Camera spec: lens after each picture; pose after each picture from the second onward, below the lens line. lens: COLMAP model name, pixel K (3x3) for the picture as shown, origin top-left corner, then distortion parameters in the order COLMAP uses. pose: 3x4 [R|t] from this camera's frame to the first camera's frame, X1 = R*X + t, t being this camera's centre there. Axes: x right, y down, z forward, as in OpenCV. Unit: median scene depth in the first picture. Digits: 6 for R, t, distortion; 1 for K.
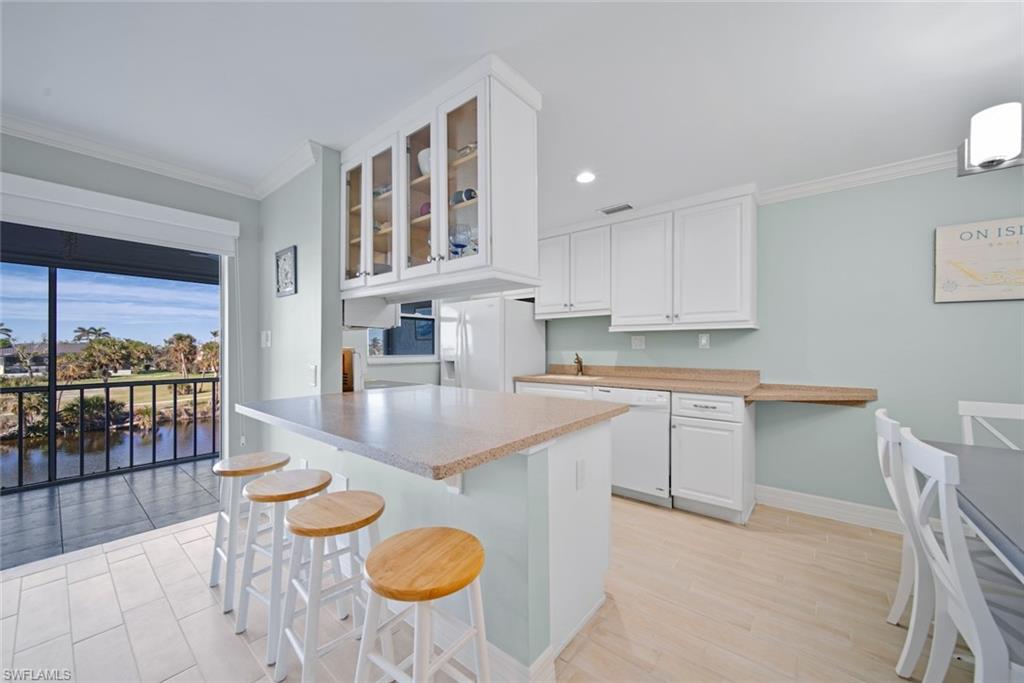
lens RADIAL K [[376.0, 0, 512.5], [0, 376.0, 344.9], [0, 0, 1]] dist [0.005004, -0.003045]
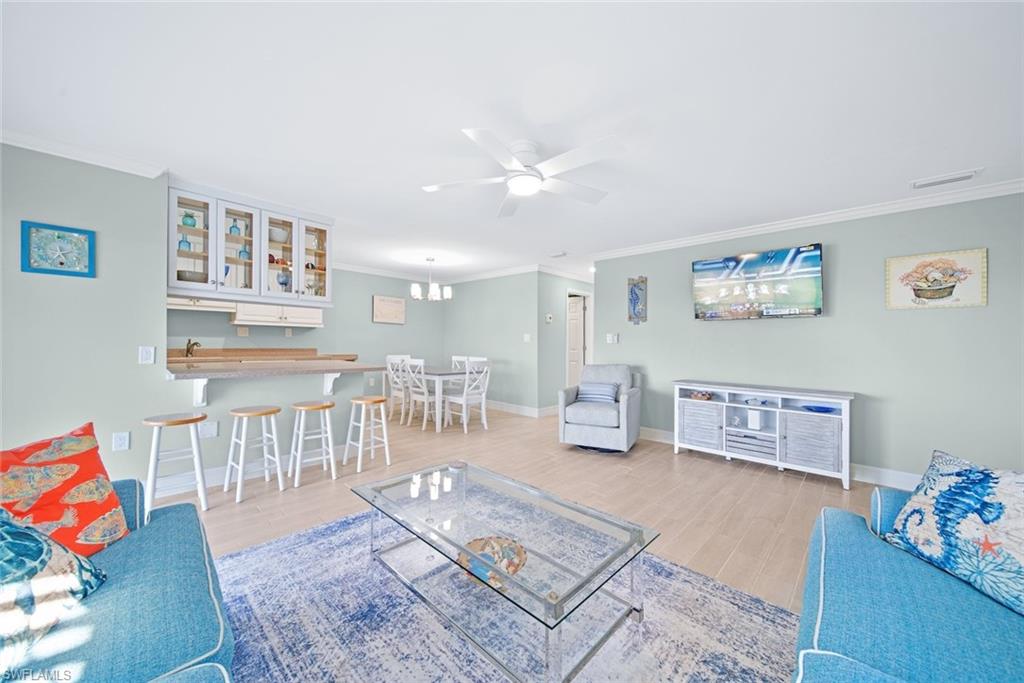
lens RADIAL K [[371.3, 0, 508.2], [0, 371.3, 356.7], [0, 0, 1]] dist [0.003923, -0.001726]
pose [[0.083412, -0.034832, 0.995906, -0.992845], [-0.027595, 0.998925, 0.037249, 0.006294], [-0.996133, -0.030589, 0.082362, -0.152307]]
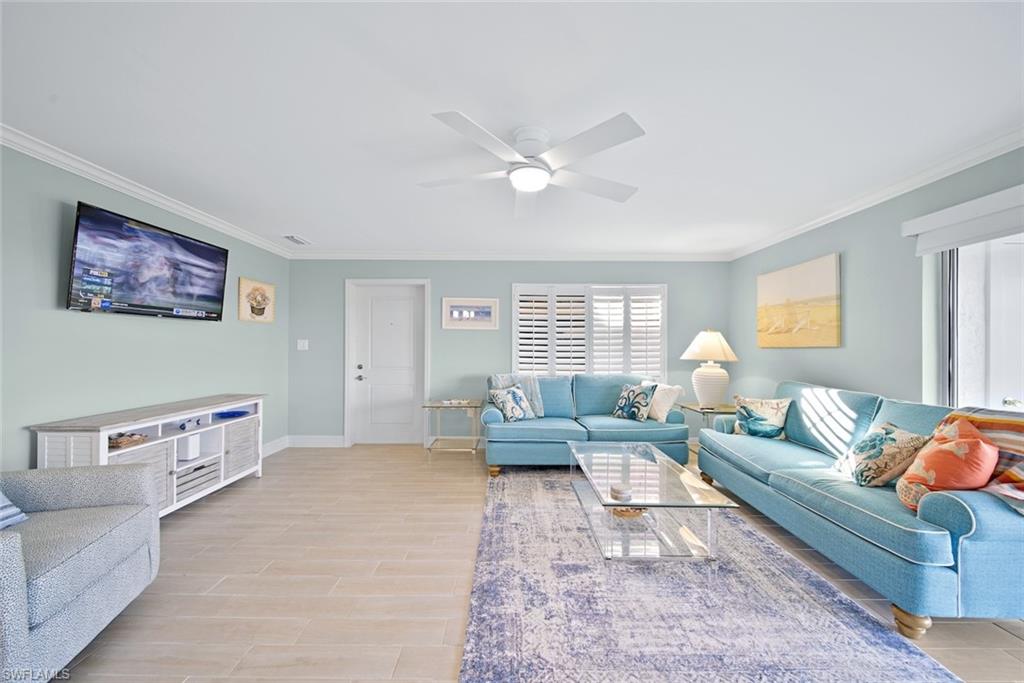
lens RADIAL K [[371.3, 0, 508.5], [0, 371.3, 348.6], [0, 0, 1]] dist [0.003923, -0.001726]
pose [[-0.777437, -0.006308, -0.628929, 0.014463], [-0.001585, 0.999966, -0.008071, -0.004155], [0.628958, -0.005278, -0.777421, 0.279859]]
